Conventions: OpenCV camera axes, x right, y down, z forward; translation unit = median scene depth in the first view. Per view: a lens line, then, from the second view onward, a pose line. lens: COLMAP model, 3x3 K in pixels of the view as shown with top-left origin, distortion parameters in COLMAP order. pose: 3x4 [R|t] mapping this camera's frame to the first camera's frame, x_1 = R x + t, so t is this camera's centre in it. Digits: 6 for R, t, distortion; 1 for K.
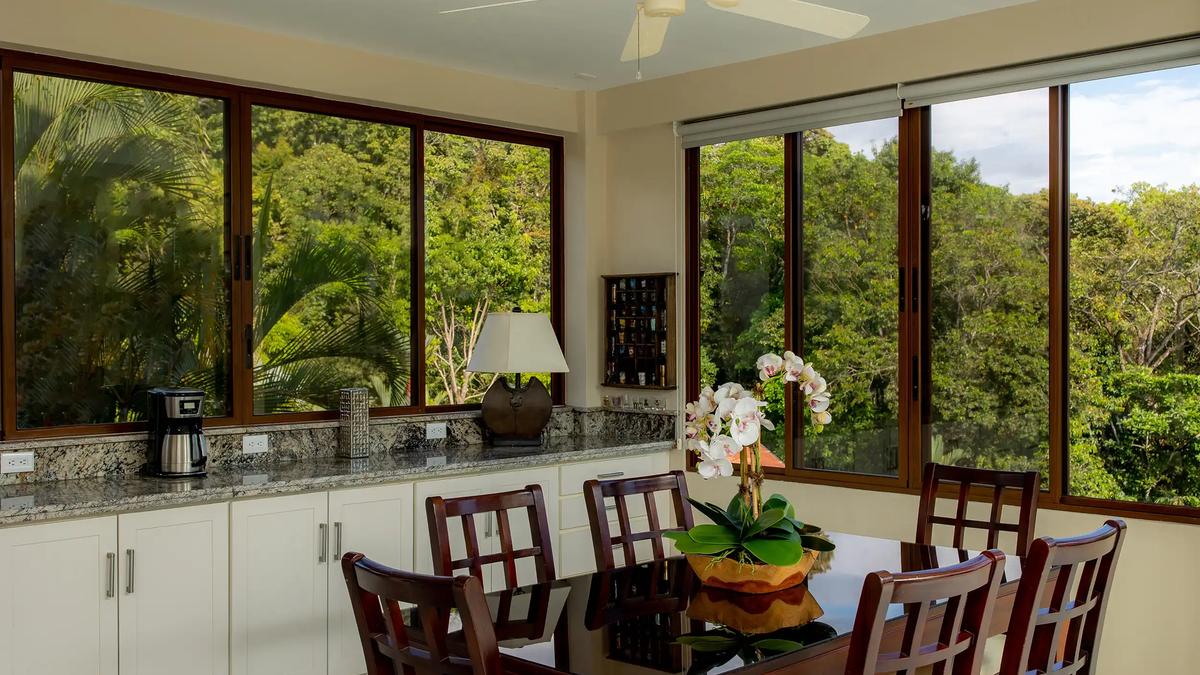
lens RADIAL K [[1188.4, 0, 599.5], [0, 1188.4, 338.0], [0, 0, 1]] dist [0.006538, 0.000000]
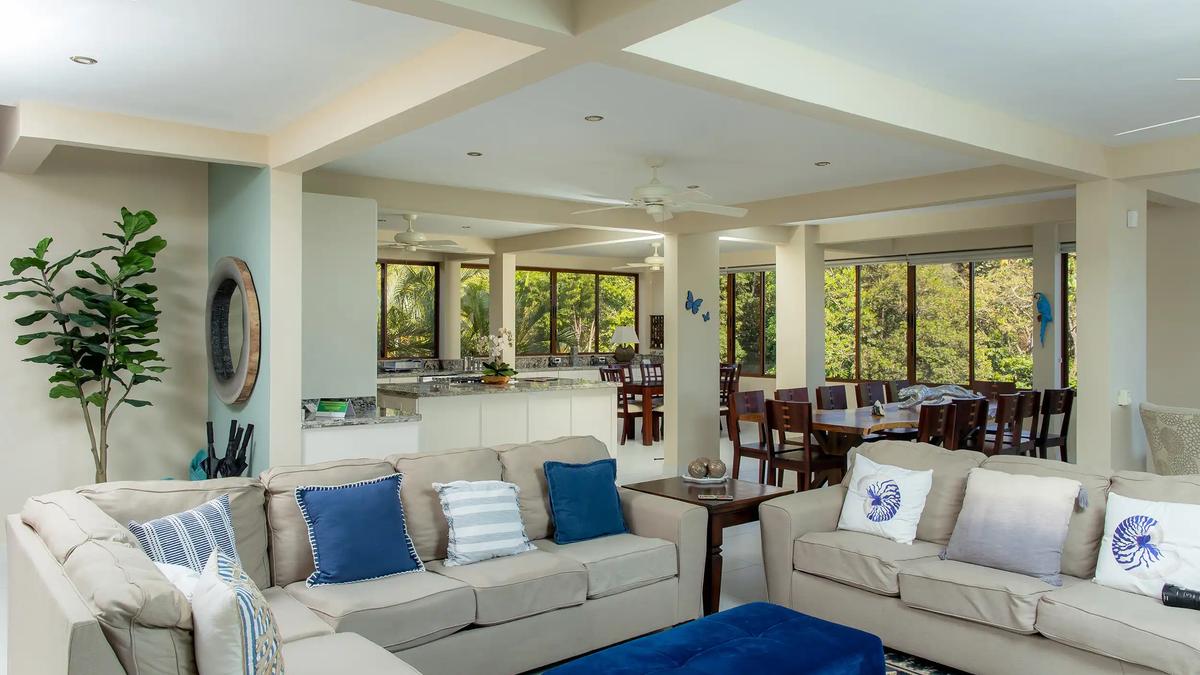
lens RADIAL K [[866.3, 0, 599.2], [0, 866.3, 336.0], [0, 0, 1]] dist [0.001395, 0.000085]
pose [[0.995900, 0.007335, -0.090163, 0.080732], [-0.007104, 0.999971, 0.002878, -0.000061], [0.090181, -0.002225, 0.995923, -1.463744]]
